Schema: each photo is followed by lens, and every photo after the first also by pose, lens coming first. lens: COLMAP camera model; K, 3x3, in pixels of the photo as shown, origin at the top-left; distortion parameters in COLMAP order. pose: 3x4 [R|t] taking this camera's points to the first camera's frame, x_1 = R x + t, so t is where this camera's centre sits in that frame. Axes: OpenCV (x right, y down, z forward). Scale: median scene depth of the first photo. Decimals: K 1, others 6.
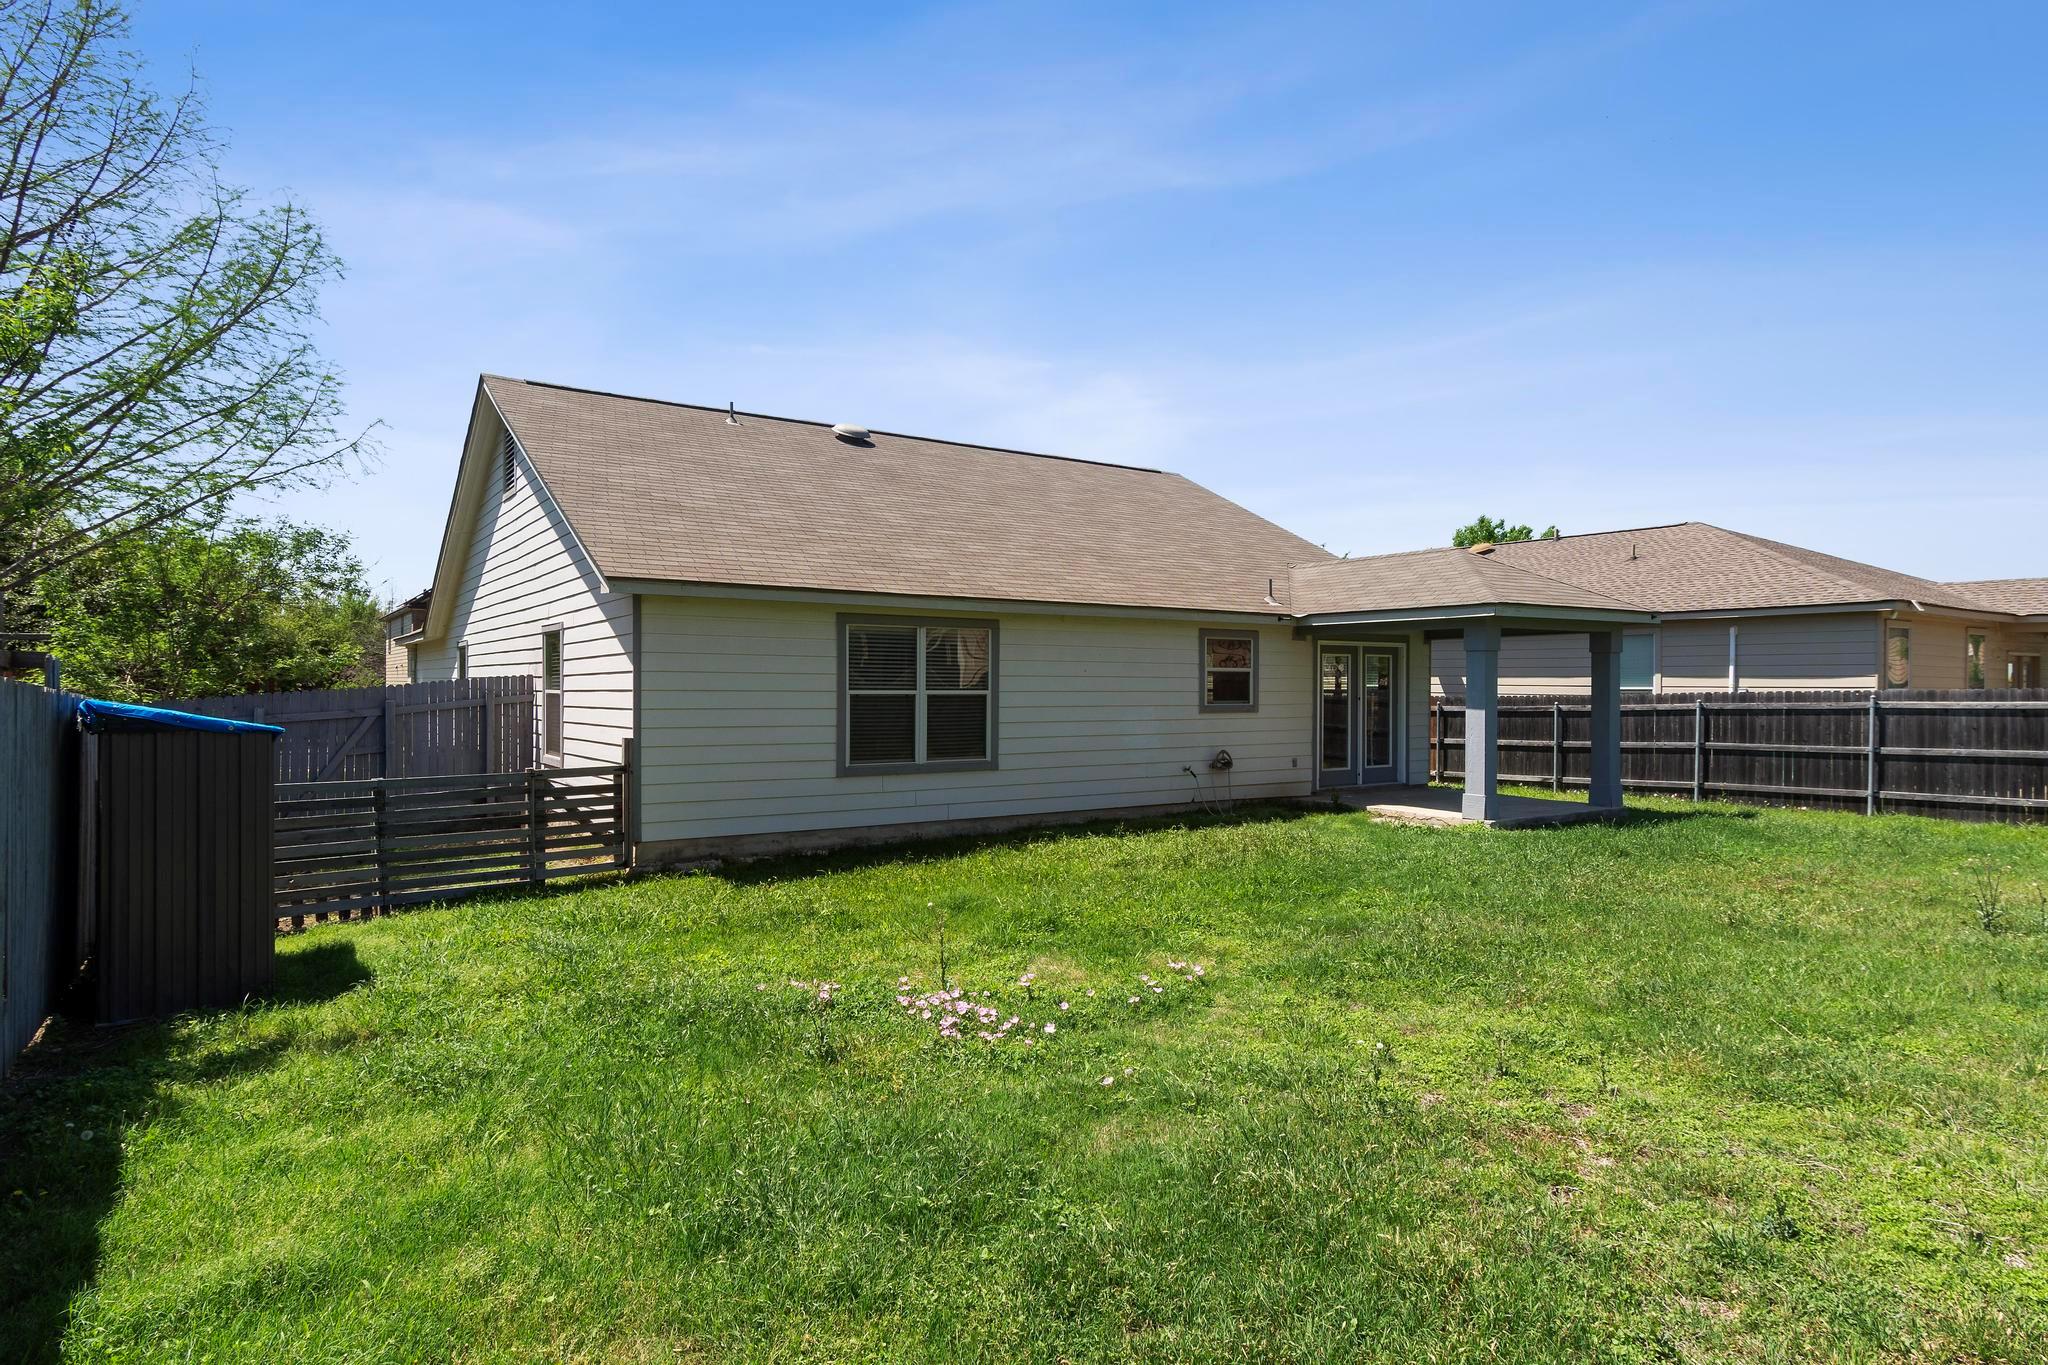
lens RADIAL K [[1147.0, 0, 1034.7], [0, 1147.0, 723.6], [0, 0, 1]] dist [0.004583, -0.002895]
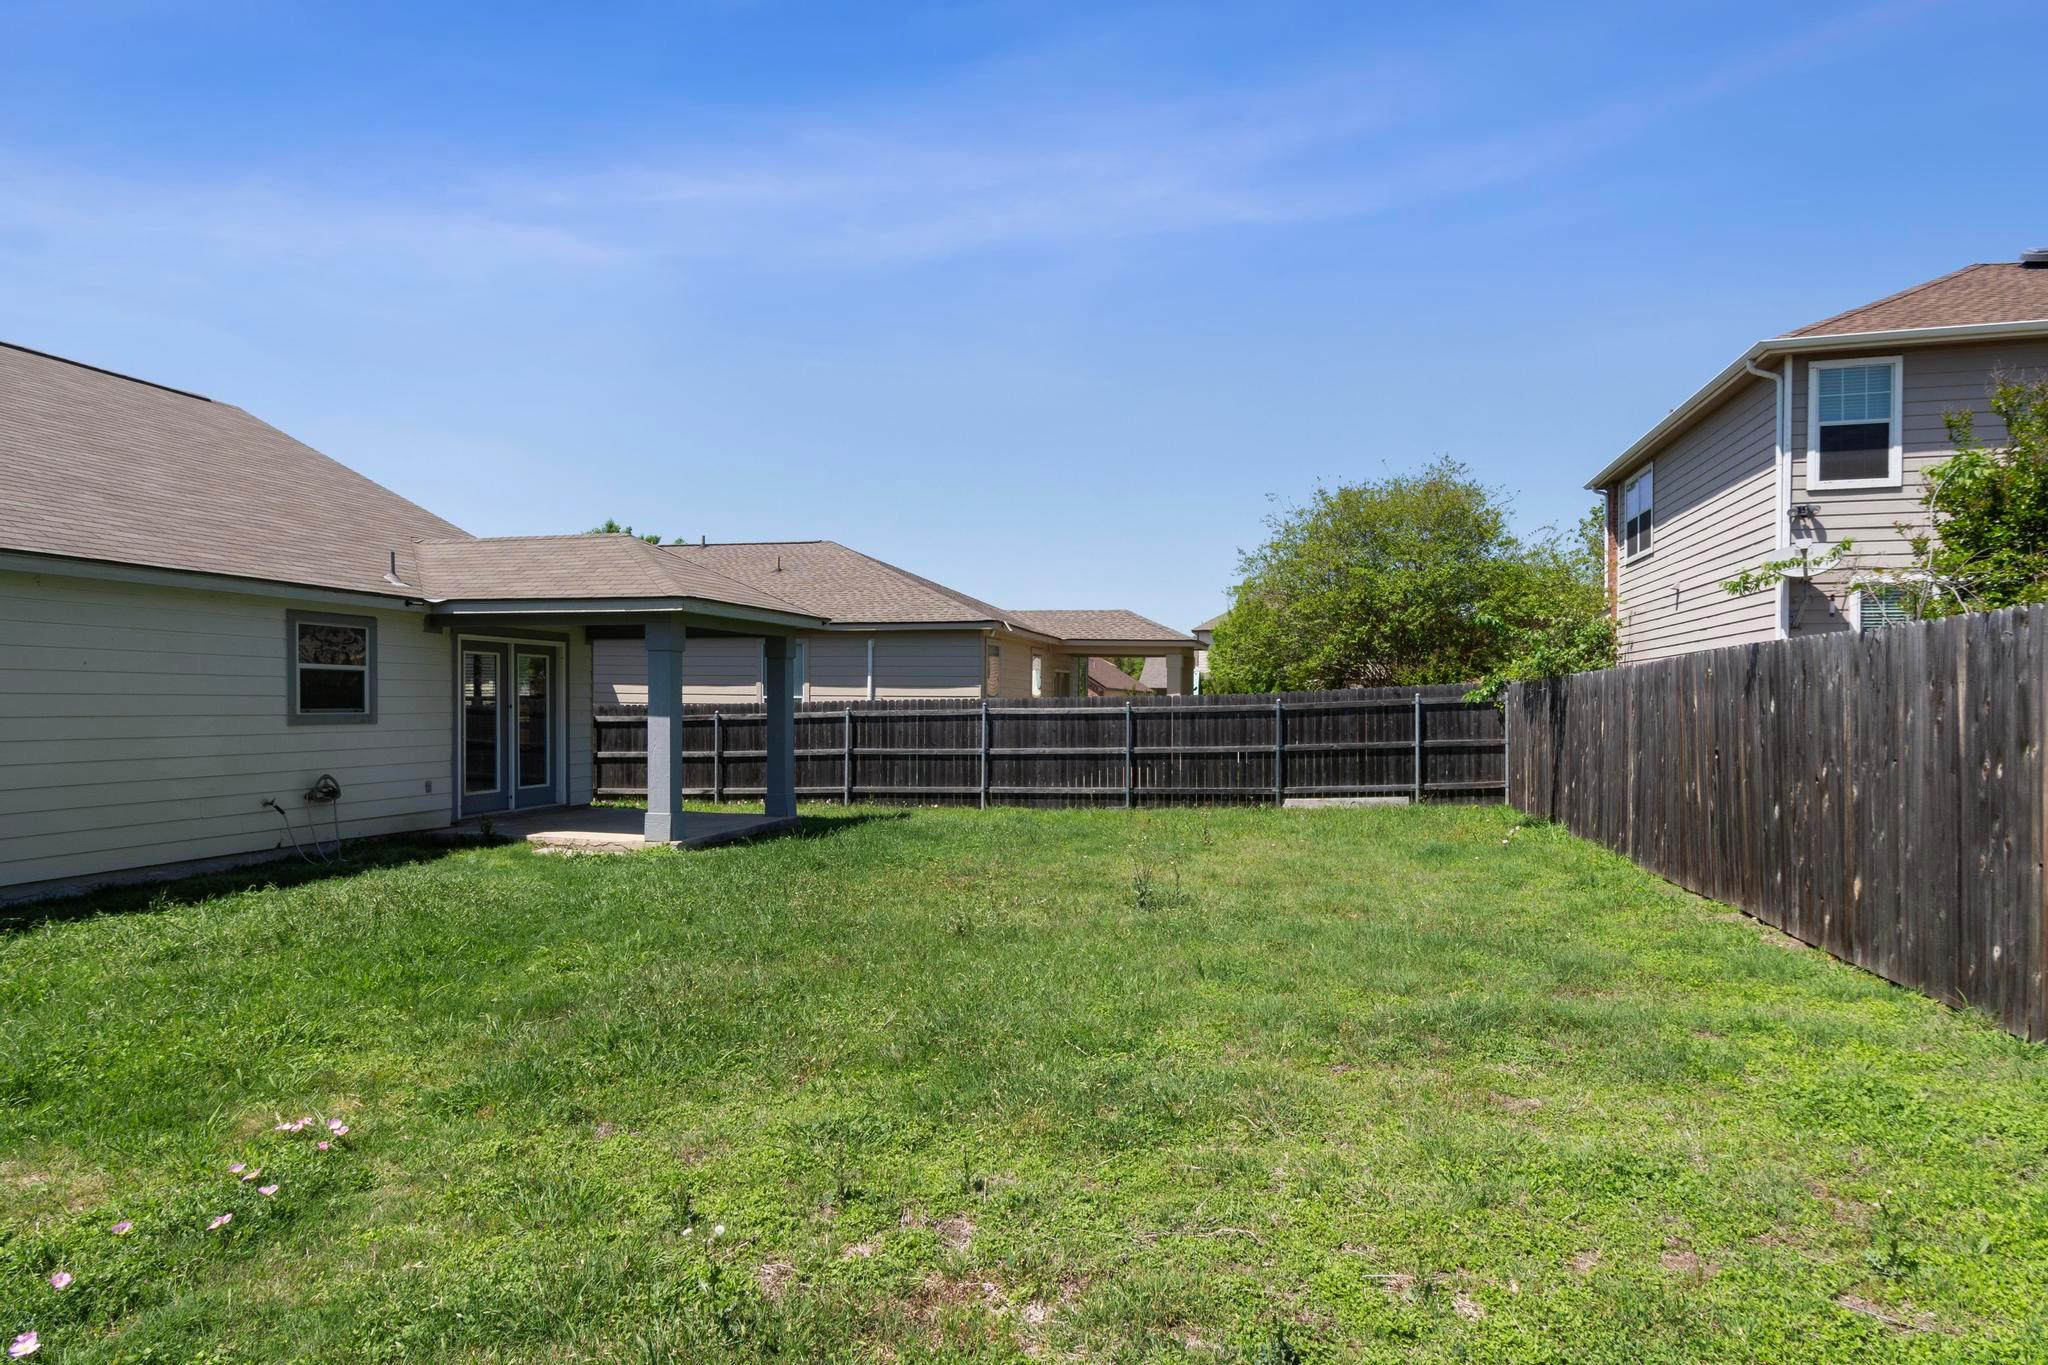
lens RADIAL K [[1147.0, 0, 1034.7], [0, 1147.0, 723.6], [0, 0, 1]] dist [0.004583, -0.002895]
pose [[0.738551, -0.011269, 0.674104, 0.001714], [0.019715, 0.999794, -0.004887, 0.002586], [-0.673910, 0.016899, 0.738620, 0.138414]]
